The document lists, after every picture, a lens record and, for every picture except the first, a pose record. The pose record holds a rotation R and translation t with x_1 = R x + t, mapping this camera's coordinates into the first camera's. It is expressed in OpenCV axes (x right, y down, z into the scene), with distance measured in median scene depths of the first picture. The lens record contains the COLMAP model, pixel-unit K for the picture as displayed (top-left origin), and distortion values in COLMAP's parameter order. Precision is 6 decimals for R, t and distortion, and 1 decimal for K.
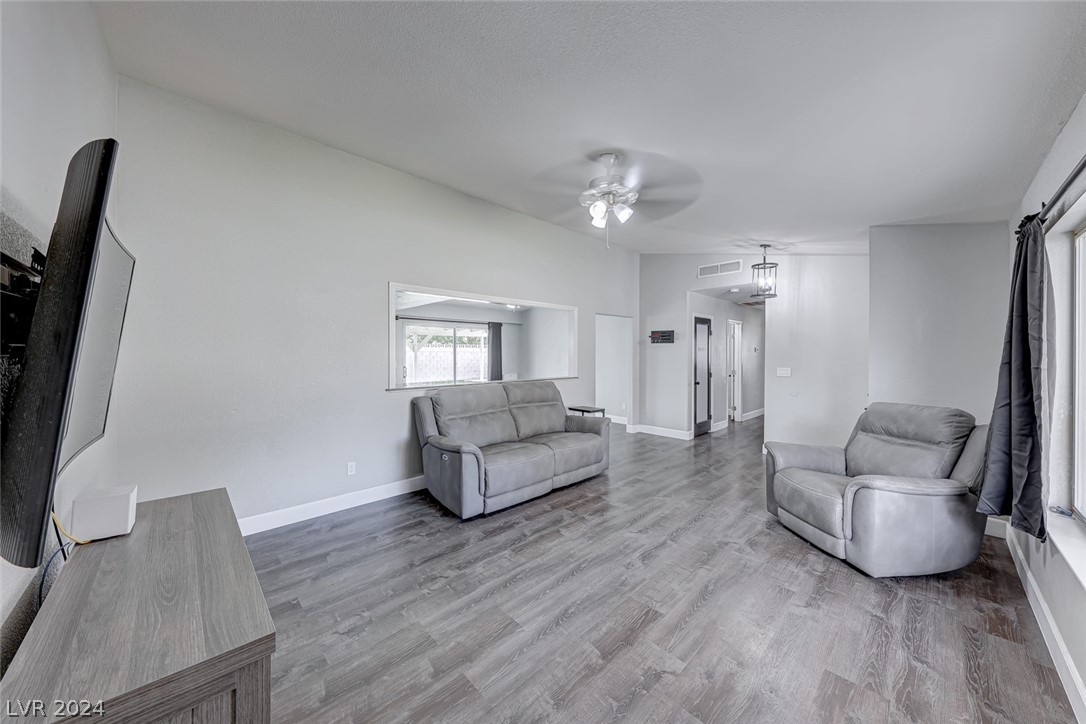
lens RADIAL K [[370.3, 0, 541.5], [0, 370.3, 354.2], [0, 0, 1]] dist [0.009951, -0.005068]
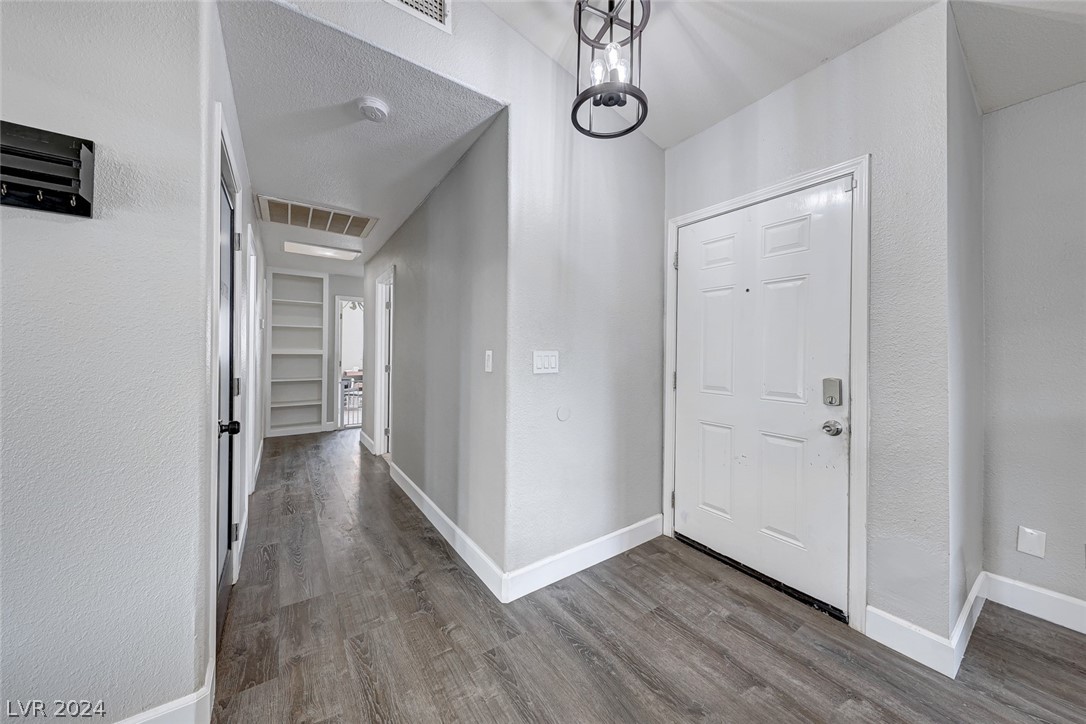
lens RADIAL K [[370.3, 0, 538.4], [0, 370.3, 348.1], [0, 0, 1]] dist [0.009951, -0.005068]
pose [[0.157662, 0.006516, 0.987472, 0.496733], [-0.001310, 0.999979, -0.006390, 0.063749], [-0.987492, -0.000286, 0.157667, 1.738279]]
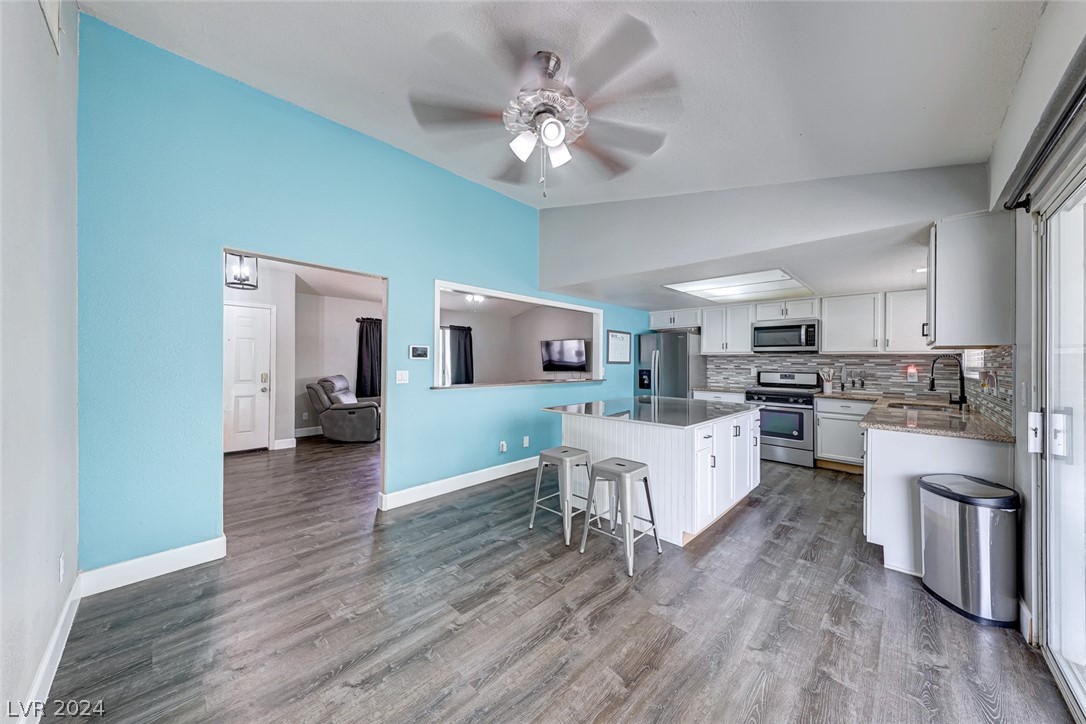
lens RADIAL K [[370.3, 0, 540.1], [0, 370.3, 356.5], [0, 0, 1]] dist [0.009951, -0.005068]
pose [[-0.999347, -0.011351, -0.034289, -0.163345], [-0.011064, 0.999902, -0.008551, 0.023526], [0.034383, -0.008166, -0.999375, 3.323309]]
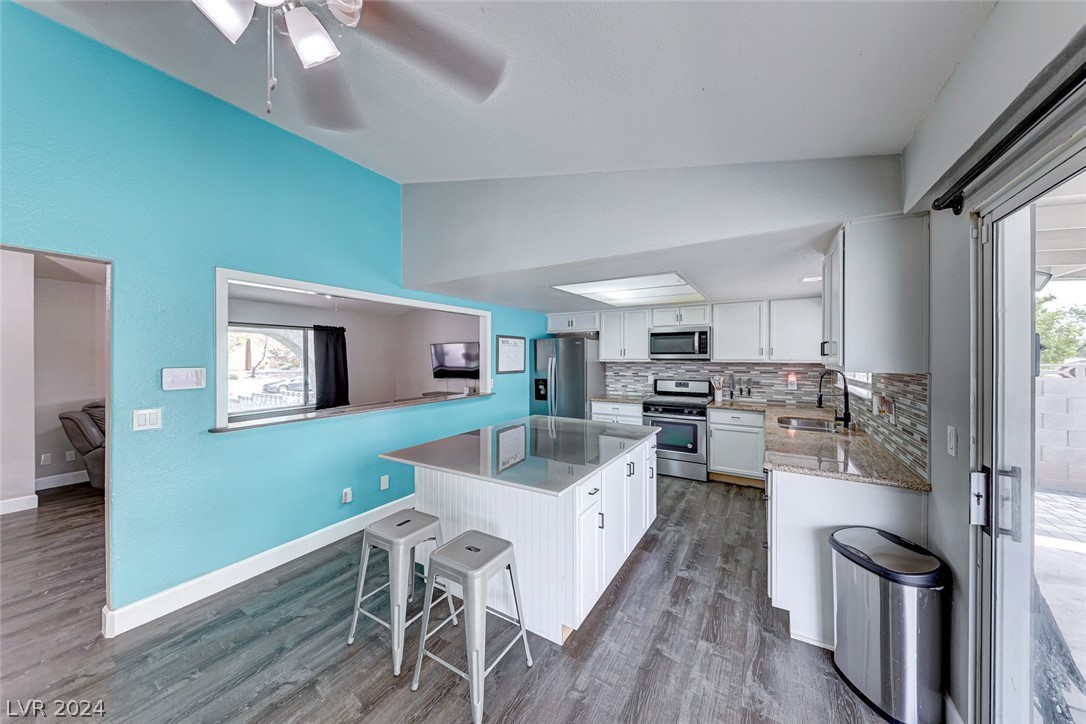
lens RADIAL K [[370.3, 0, 540.1], [0, 370.3, 357.4], [0, 0, 1]] dist [0.009951, -0.005068]
pose [[-0.965470, 0.000940, -0.260514, -0.341457], [-0.000305, 0.999989, 0.004740, -0.047119], [0.260516, 0.004656, -0.965458, 3.050870]]
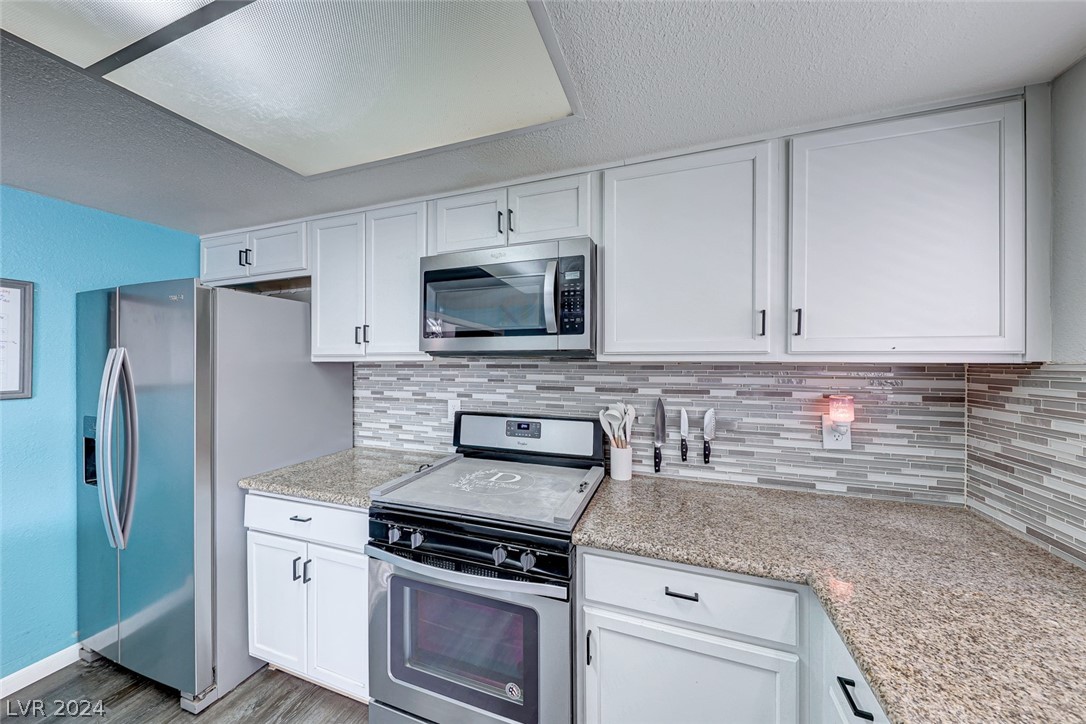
lens RADIAL K [[370.3, 0, 539.7], [0, 370.3, 360.5], [0, 0, 1]] dist [0.009951, -0.005068]
pose [[-0.892030, 0.000230, -0.451975, -1.234765], [-0.001609, 0.999992, 0.003685, -0.021604], [0.451973, 0.004015, -0.892023, 2.038989]]
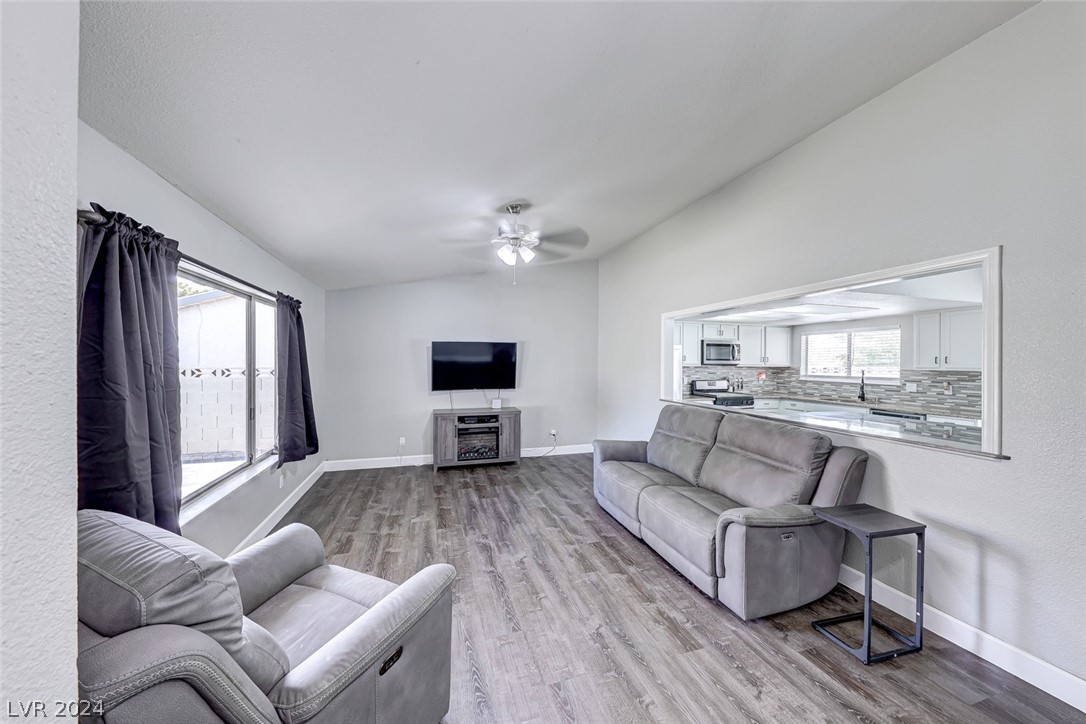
lens RADIAL K [[370.3, 0, 537.9], [0, 370.3, 358.6], [0, 0, 1]] dist [0.009951, -0.005068]
pose [[-0.450690, -0.012155, -0.892598, 1.163972], [-0.010690, 0.999909, -0.008219, -0.035203], [0.892617, 0.005838, -0.450779, 1.547195]]
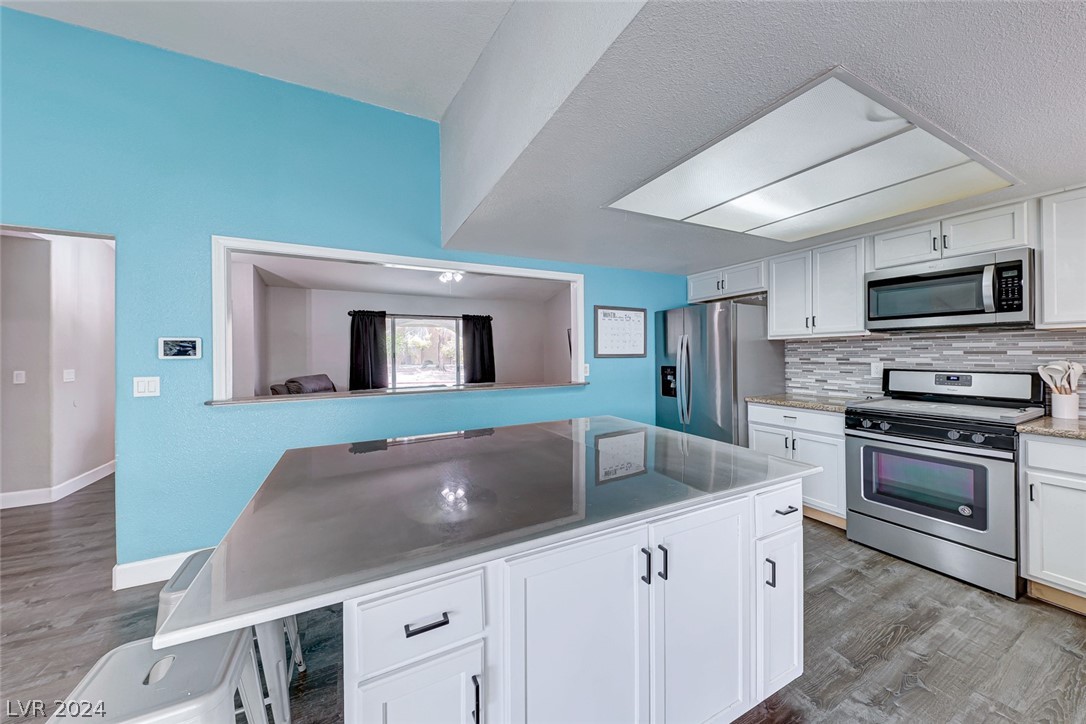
lens RADIAL K [[370.3, 0, 540.0], [0, 370.3, 352.6], [0, 0, 1]] dist [0.009951, -0.005068]
pose [[-0.958924, 0.008547, 0.283536, -0.786940], [0.009263, 0.999956, 0.001183, 0.018911], [-0.283513, 0.003761, -0.958961, 2.621411]]
